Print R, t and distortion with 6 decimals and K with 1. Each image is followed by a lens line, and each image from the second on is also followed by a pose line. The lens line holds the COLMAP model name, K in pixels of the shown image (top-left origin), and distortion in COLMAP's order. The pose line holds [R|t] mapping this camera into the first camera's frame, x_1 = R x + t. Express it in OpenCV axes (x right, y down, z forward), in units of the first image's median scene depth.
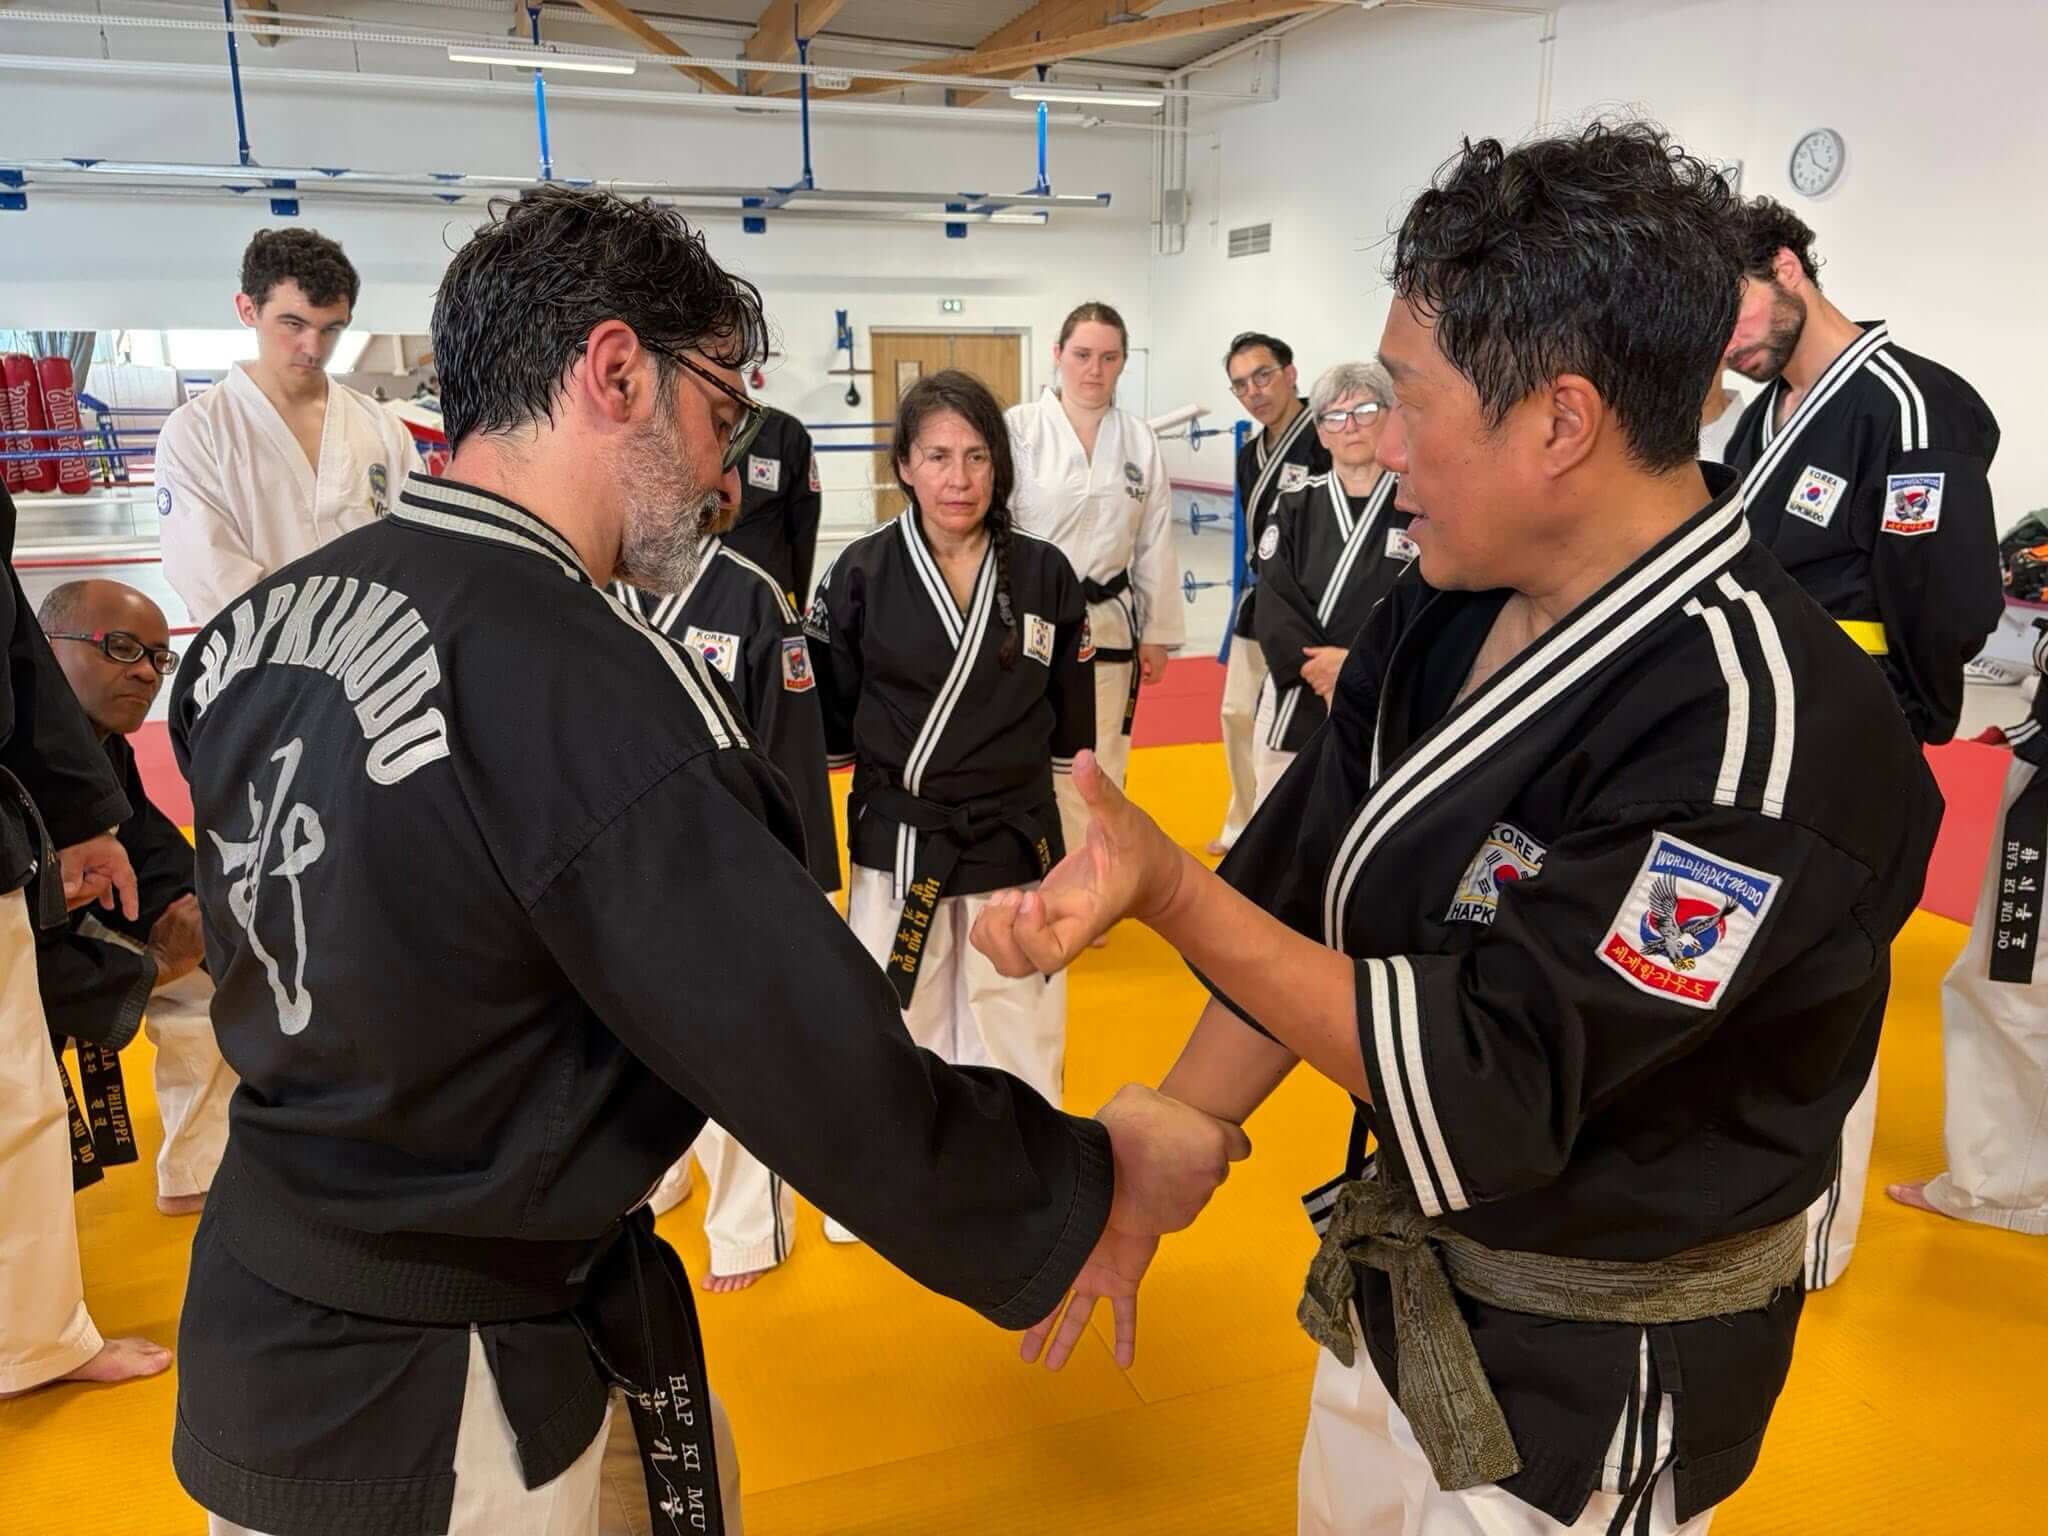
lens RADIAL K [[1526.6, 0, 1032.0], [0, 1526.6, 768.8], [0, 0, 1]] dist [0.011412, -0.008618]
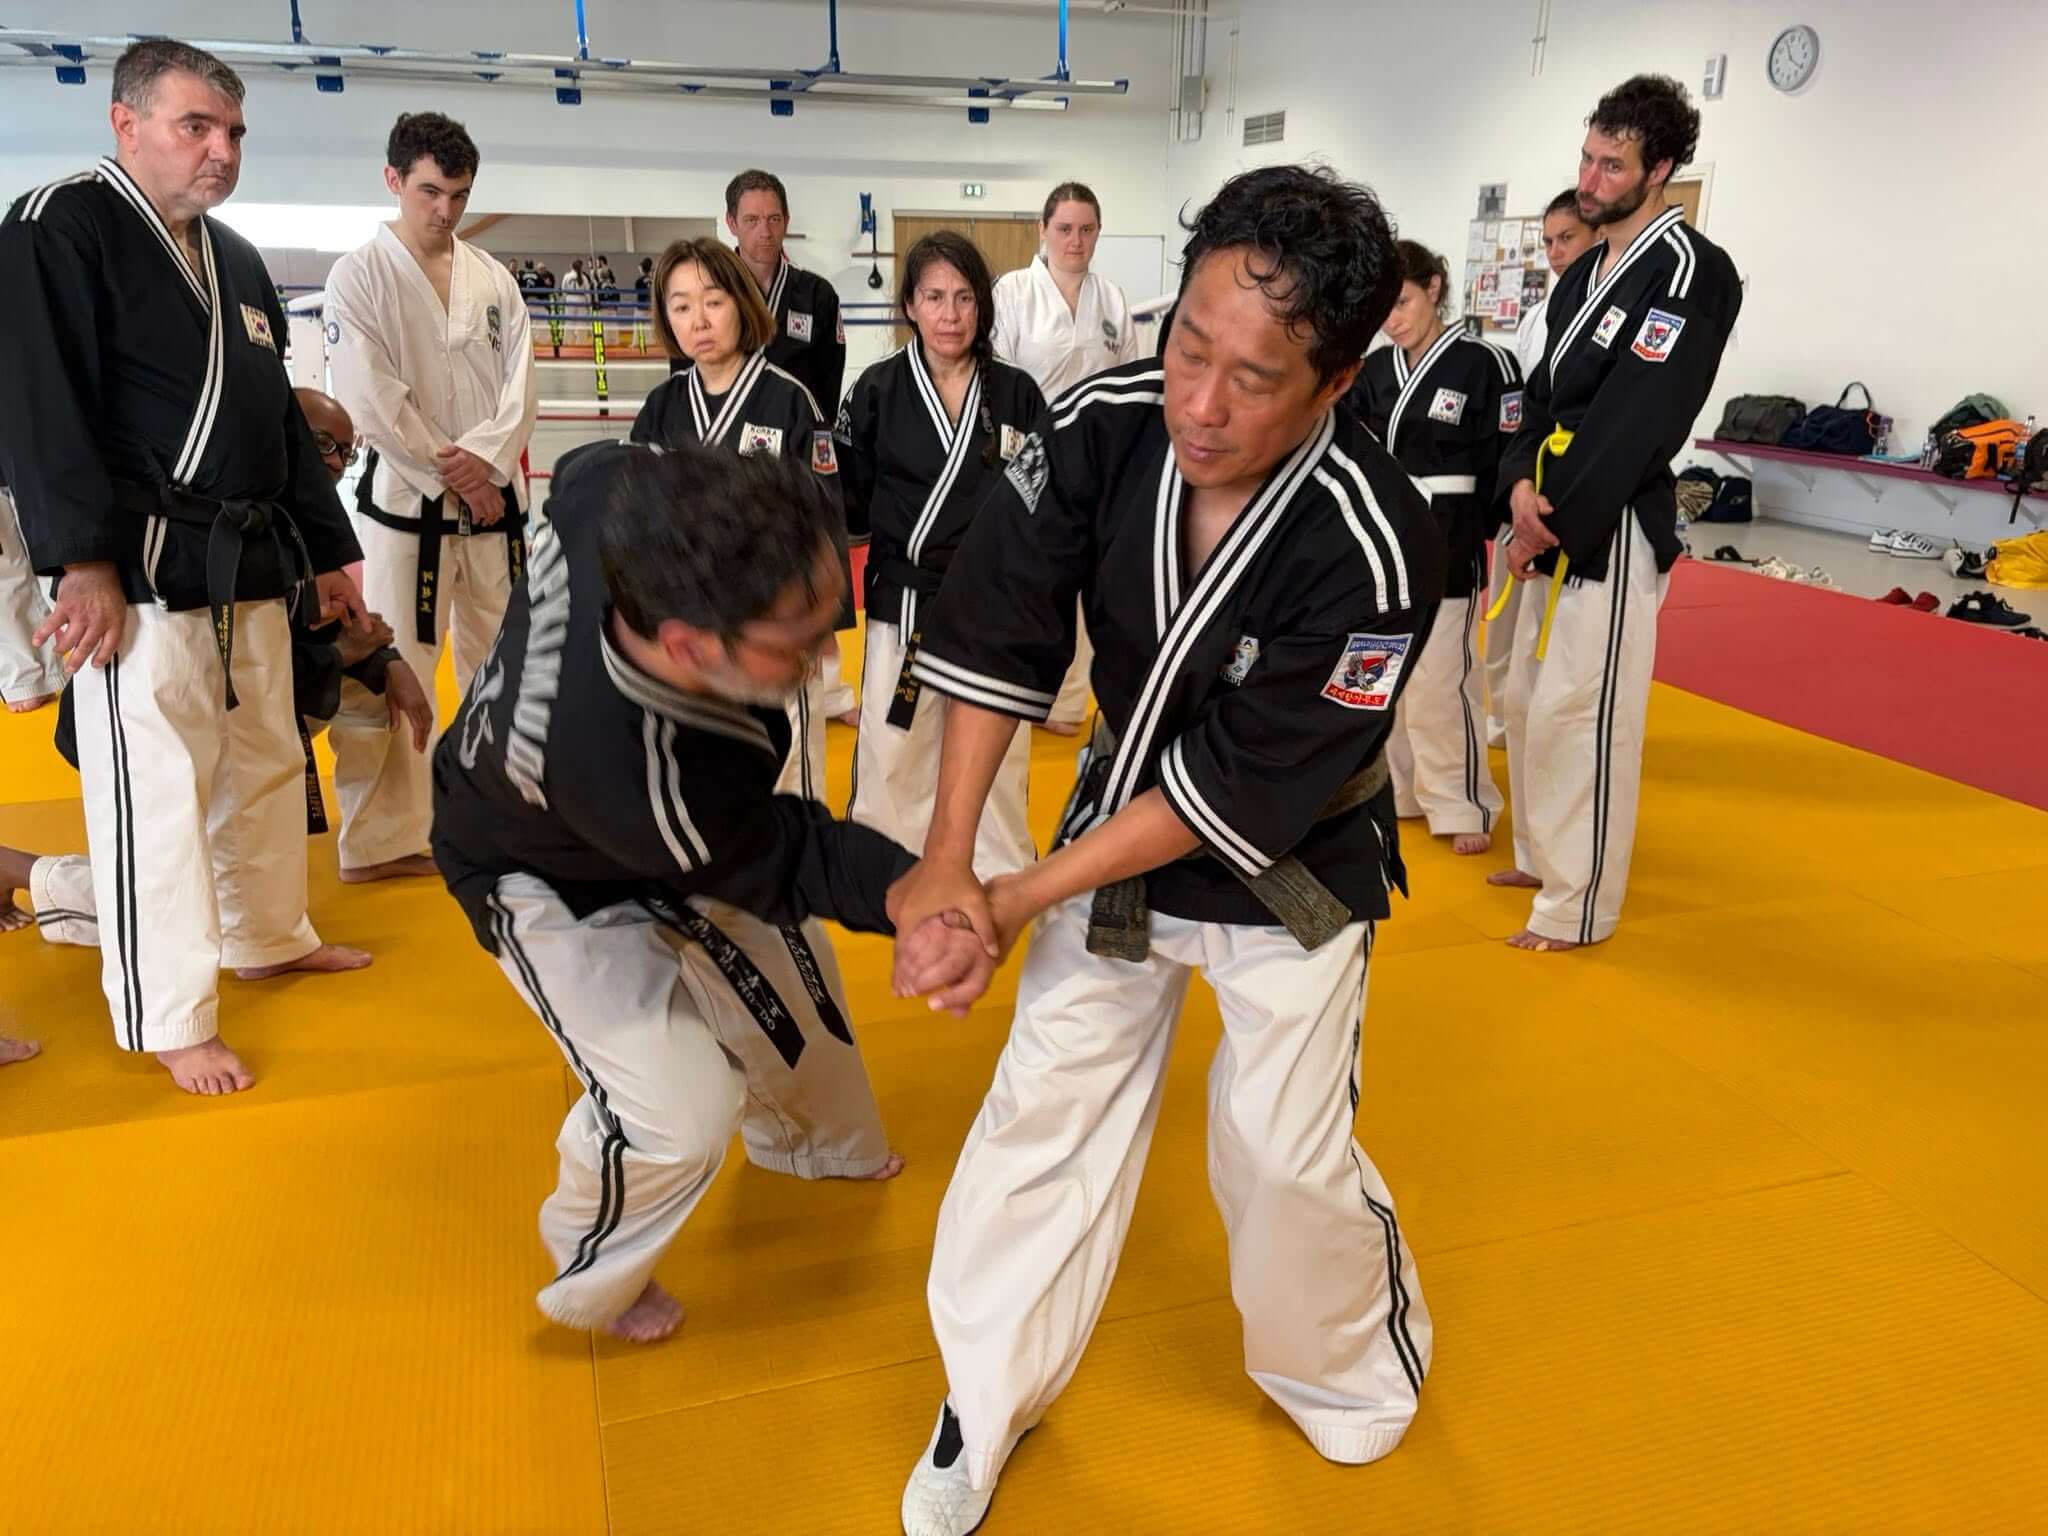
lens RADIAL K [[1535.0, 0, 1018.0], [0, 1535.0, 759.2], [0, 0, 1]] dist [0.012977, -0.003867]
pose [[0.999576, 0.021073, -0.020103, 0.034297], [-0.019862, 0.998081, 0.058642, 0.087595], [0.021300, -0.058218, 0.998077, -0.269019]]
